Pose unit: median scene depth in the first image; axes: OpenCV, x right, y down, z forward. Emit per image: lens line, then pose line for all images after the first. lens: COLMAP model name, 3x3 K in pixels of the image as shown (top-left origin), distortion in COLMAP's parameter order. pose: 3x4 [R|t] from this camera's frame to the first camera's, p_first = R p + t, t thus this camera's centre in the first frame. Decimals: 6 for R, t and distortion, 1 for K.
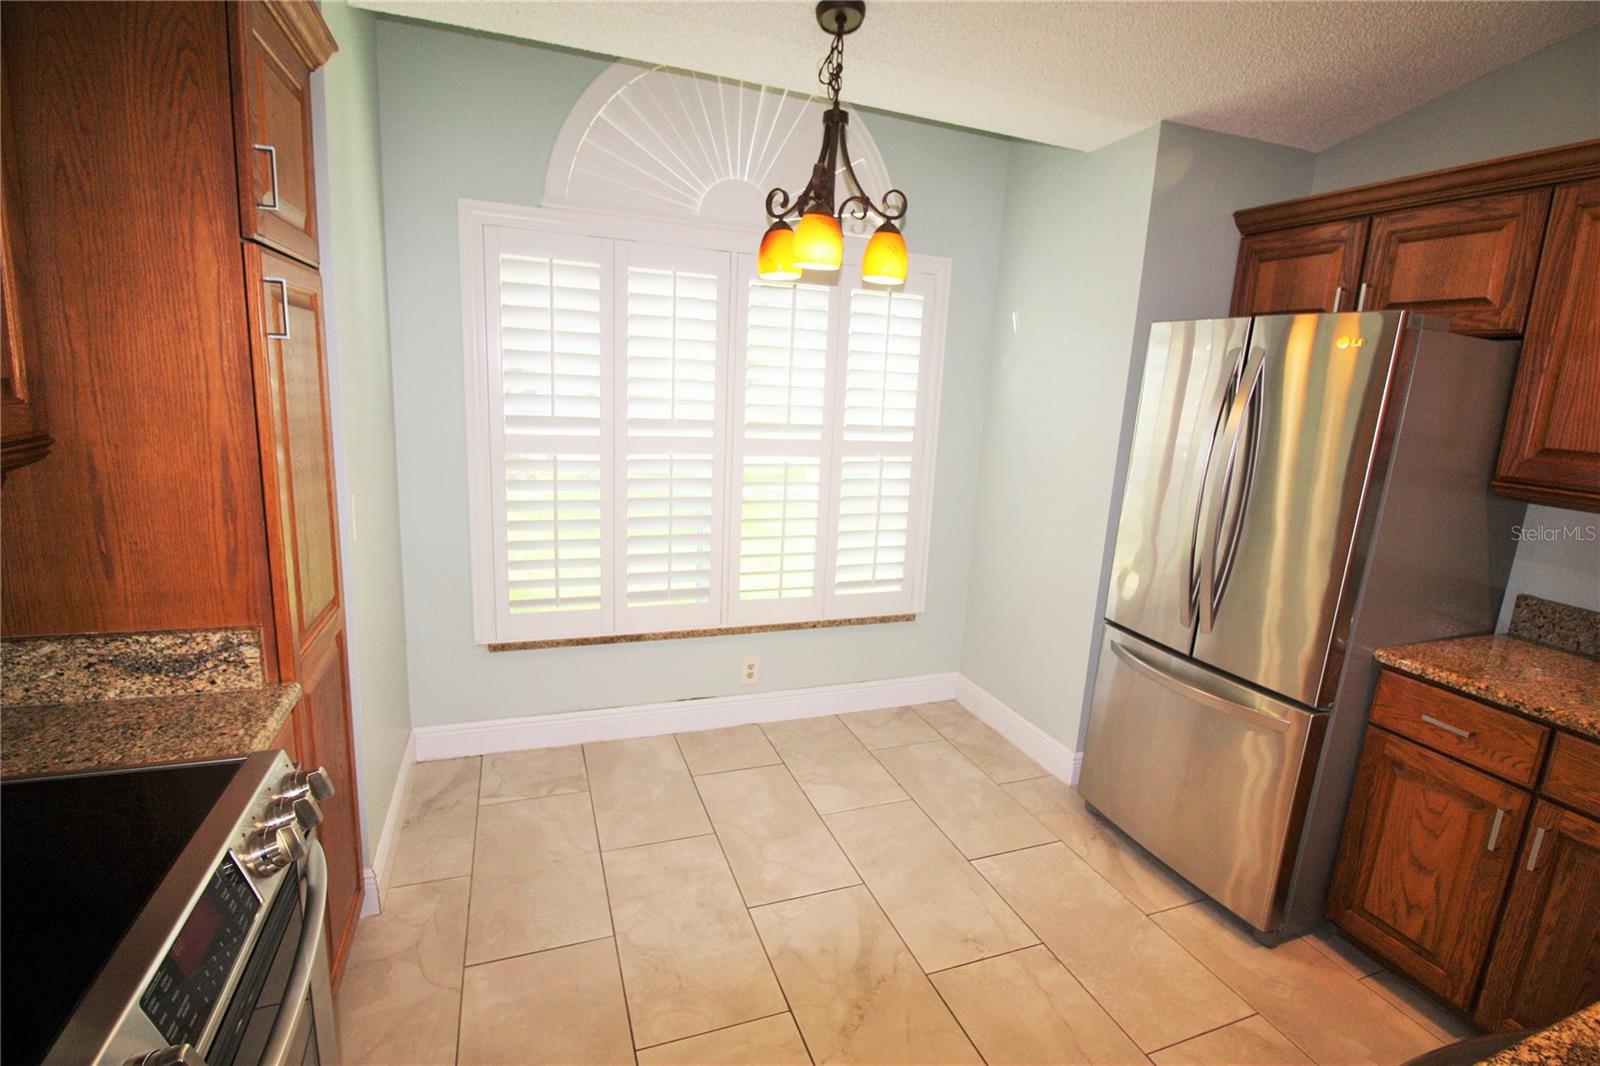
lens RADIAL K [[743.7, 0, 806.0], [0, 743.7, 530.1], [0, 0, 1]] dist [-0.006723, -0.005804]
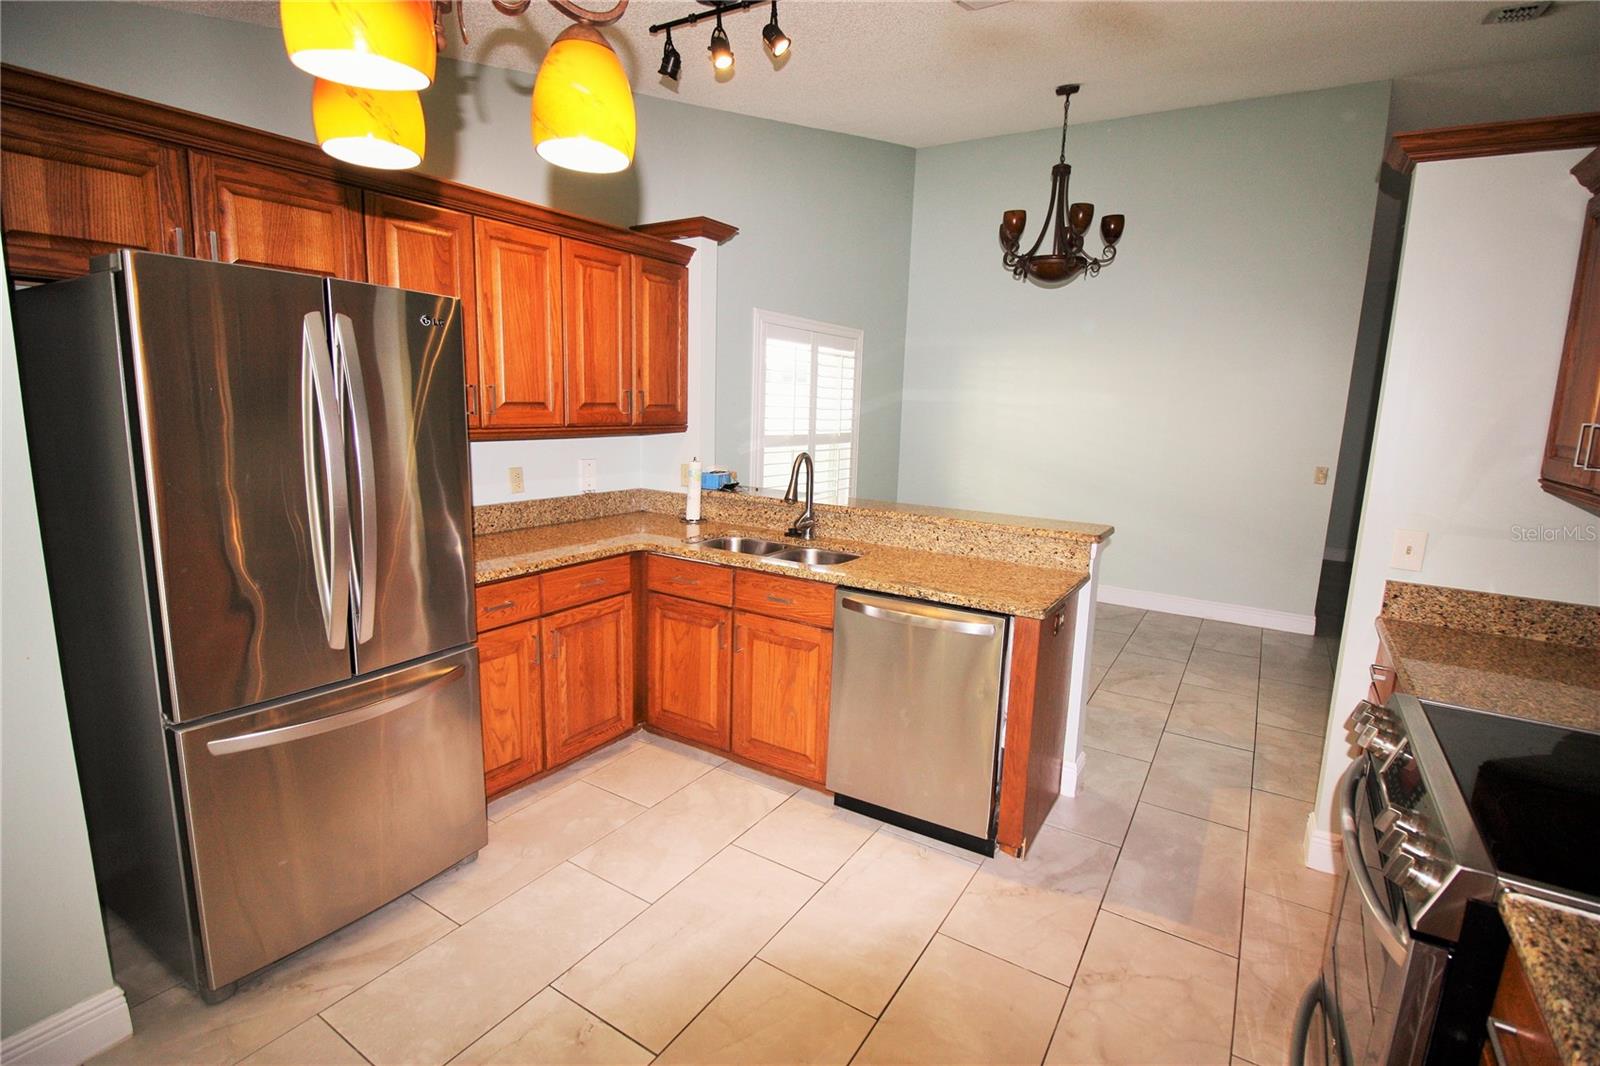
lens RADIAL K [[743.7, 0, 800.9], [0, 743.7, 536.0], [0, 0, 1]] dist [-0.006723, -0.005804]
pose [[-0.595885, -0.215676, 0.773567, -0.338032], [0.097798, 0.936603, 0.336467, -0.177614], [-0.797093, 0.276149, -0.537015, 0.817022]]
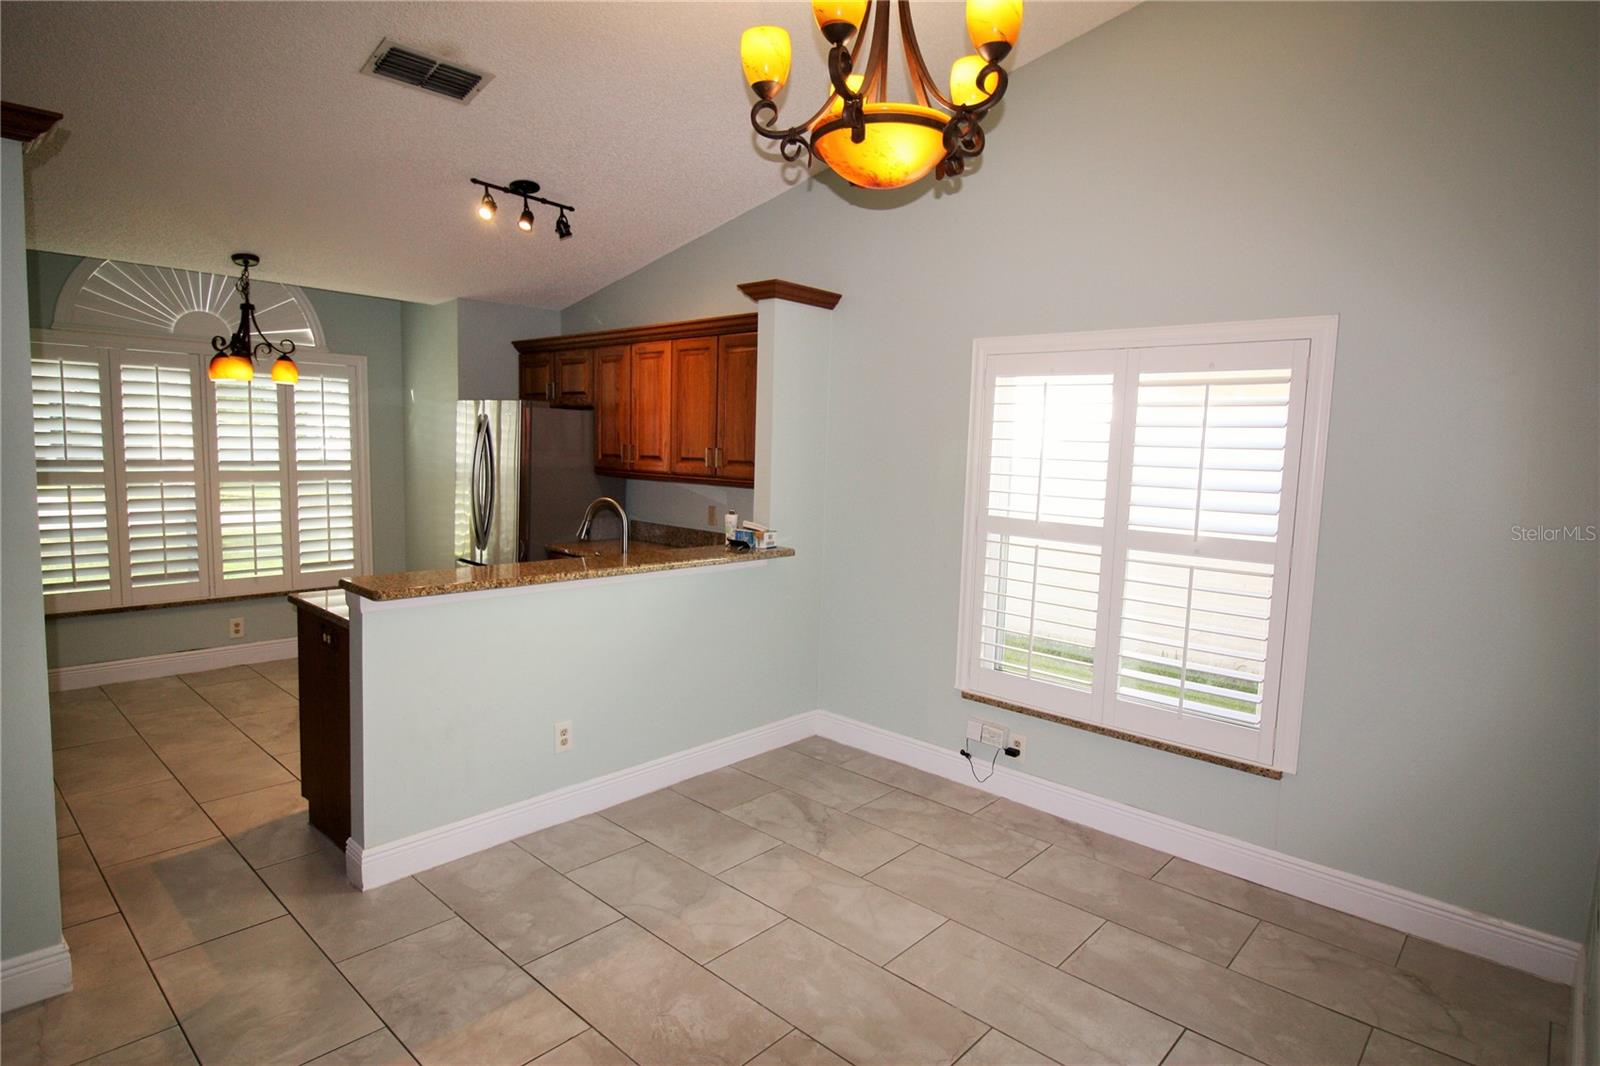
lens RADIAL K [[853.6, 0, 810.0], [0, 853.6, 526.5], [0, 0, 1]] dist [-0.003258, -0.005767]
pose [[0.891685, -0.070489, 0.447135, 0.231432], [0.106932, 0.992645, -0.056758, 0.241231], [-0.439845, 0.098423, 0.892664, -1.200111]]
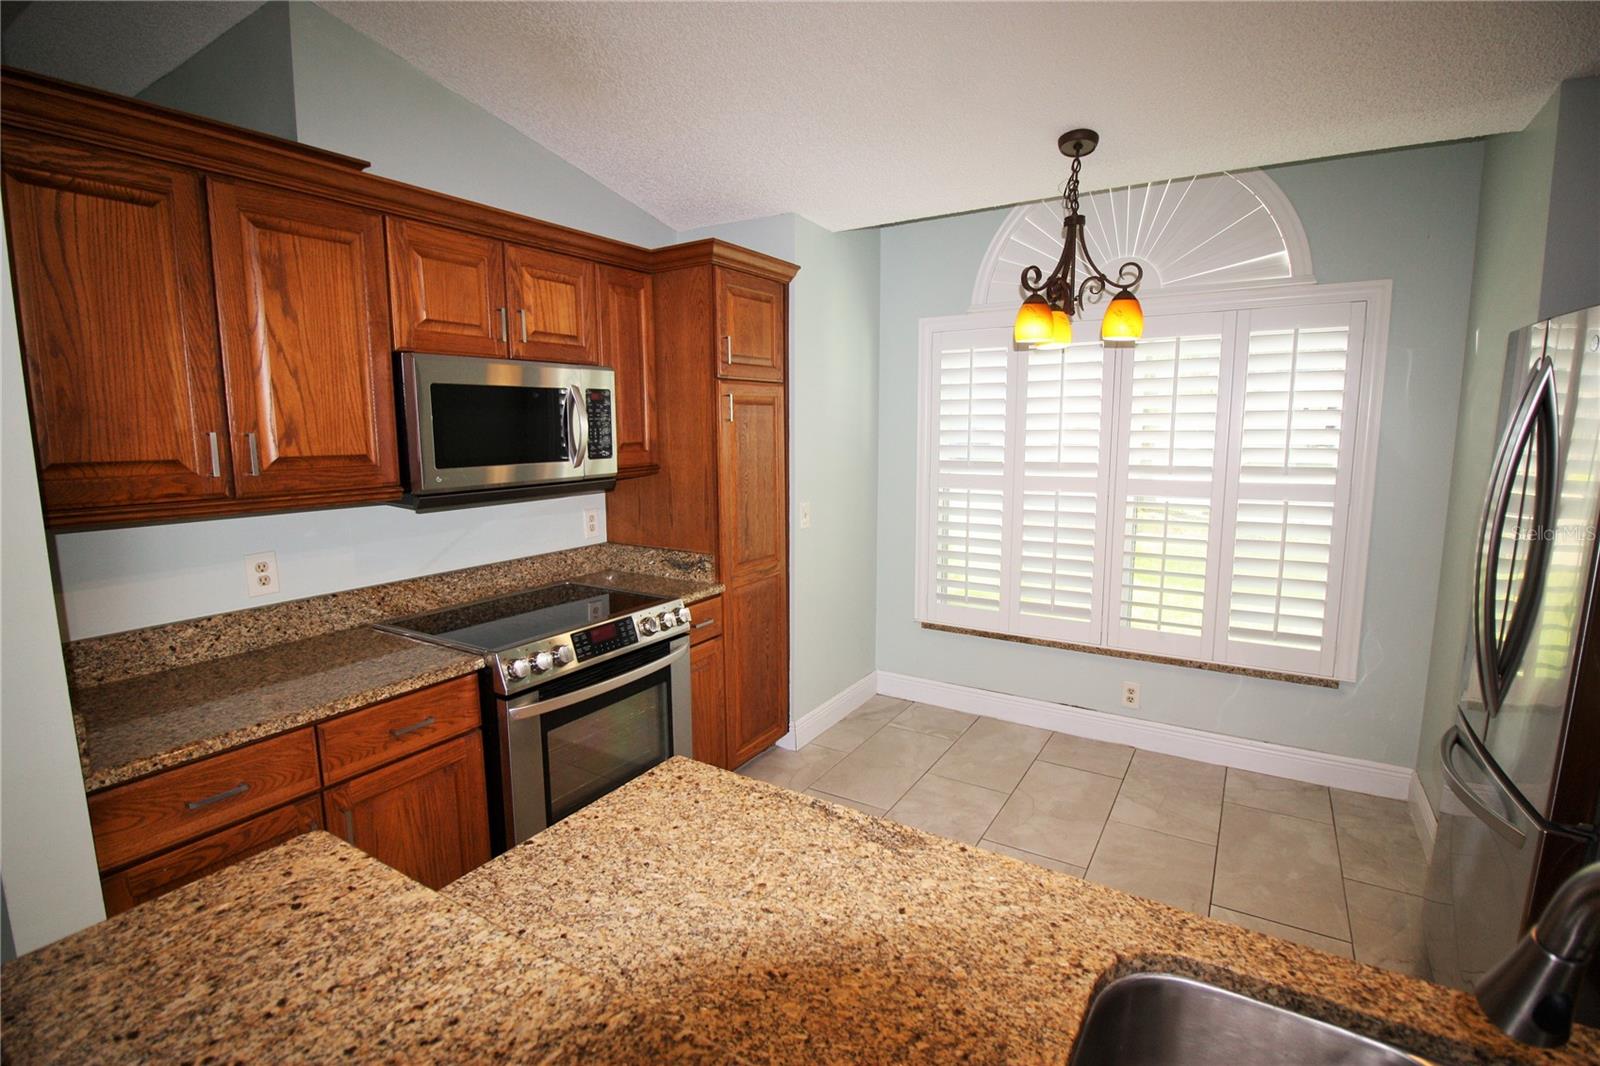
lens RADIAL K [[743.7, 0, 808.1], [0, 743.7, 527.8], [0, 0, 1]] dist [-0.006723, -0.005804]
pose [[0.609602, 0.054723, -0.790817, 0.556971], [-0.119523, 0.992554, -0.023452, 0.035412], [0.783645, 0.108817, 0.611603, -0.054503]]
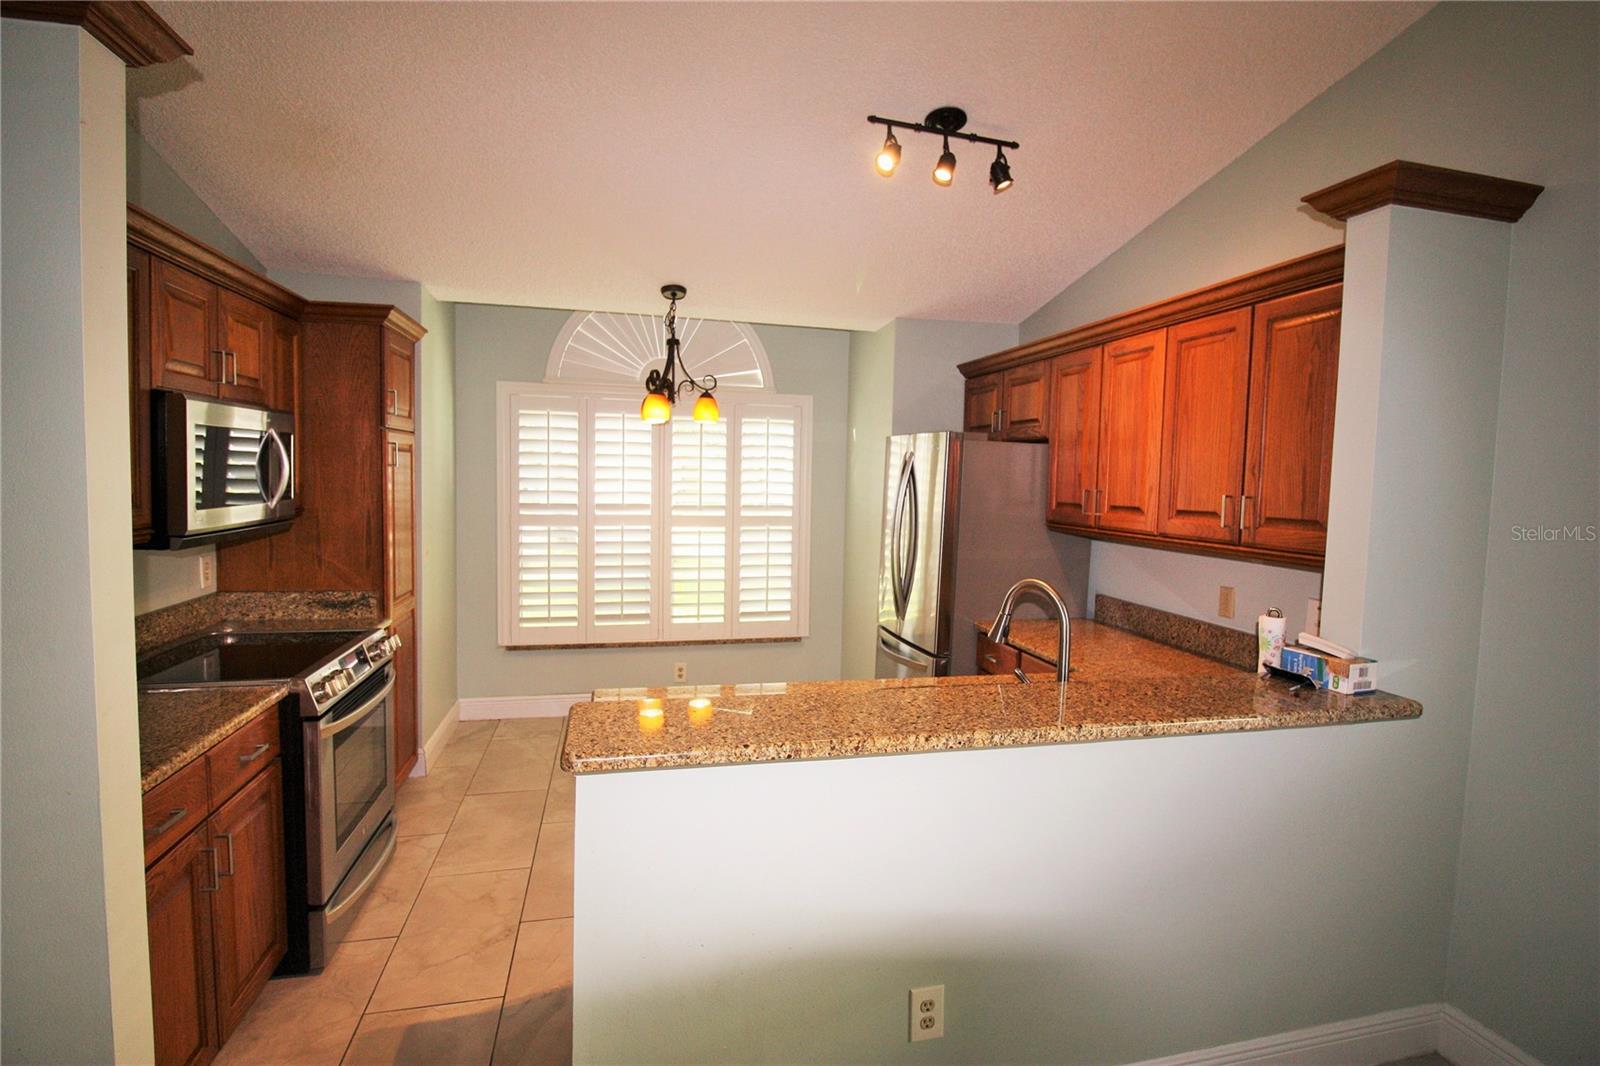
lens RADIAL K [[771.4, 0, 807.3], [0, 771.4, 528.3], [0, 0, 1]] dist [-0.000551, -0.000055]
pose [[0.991963, -0.021388, -0.124710, 0.433332], [0.004499, 0.990949, -0.134165, 0.130909], [0.126451, 0.132526, 0.983080, -0.590050]]
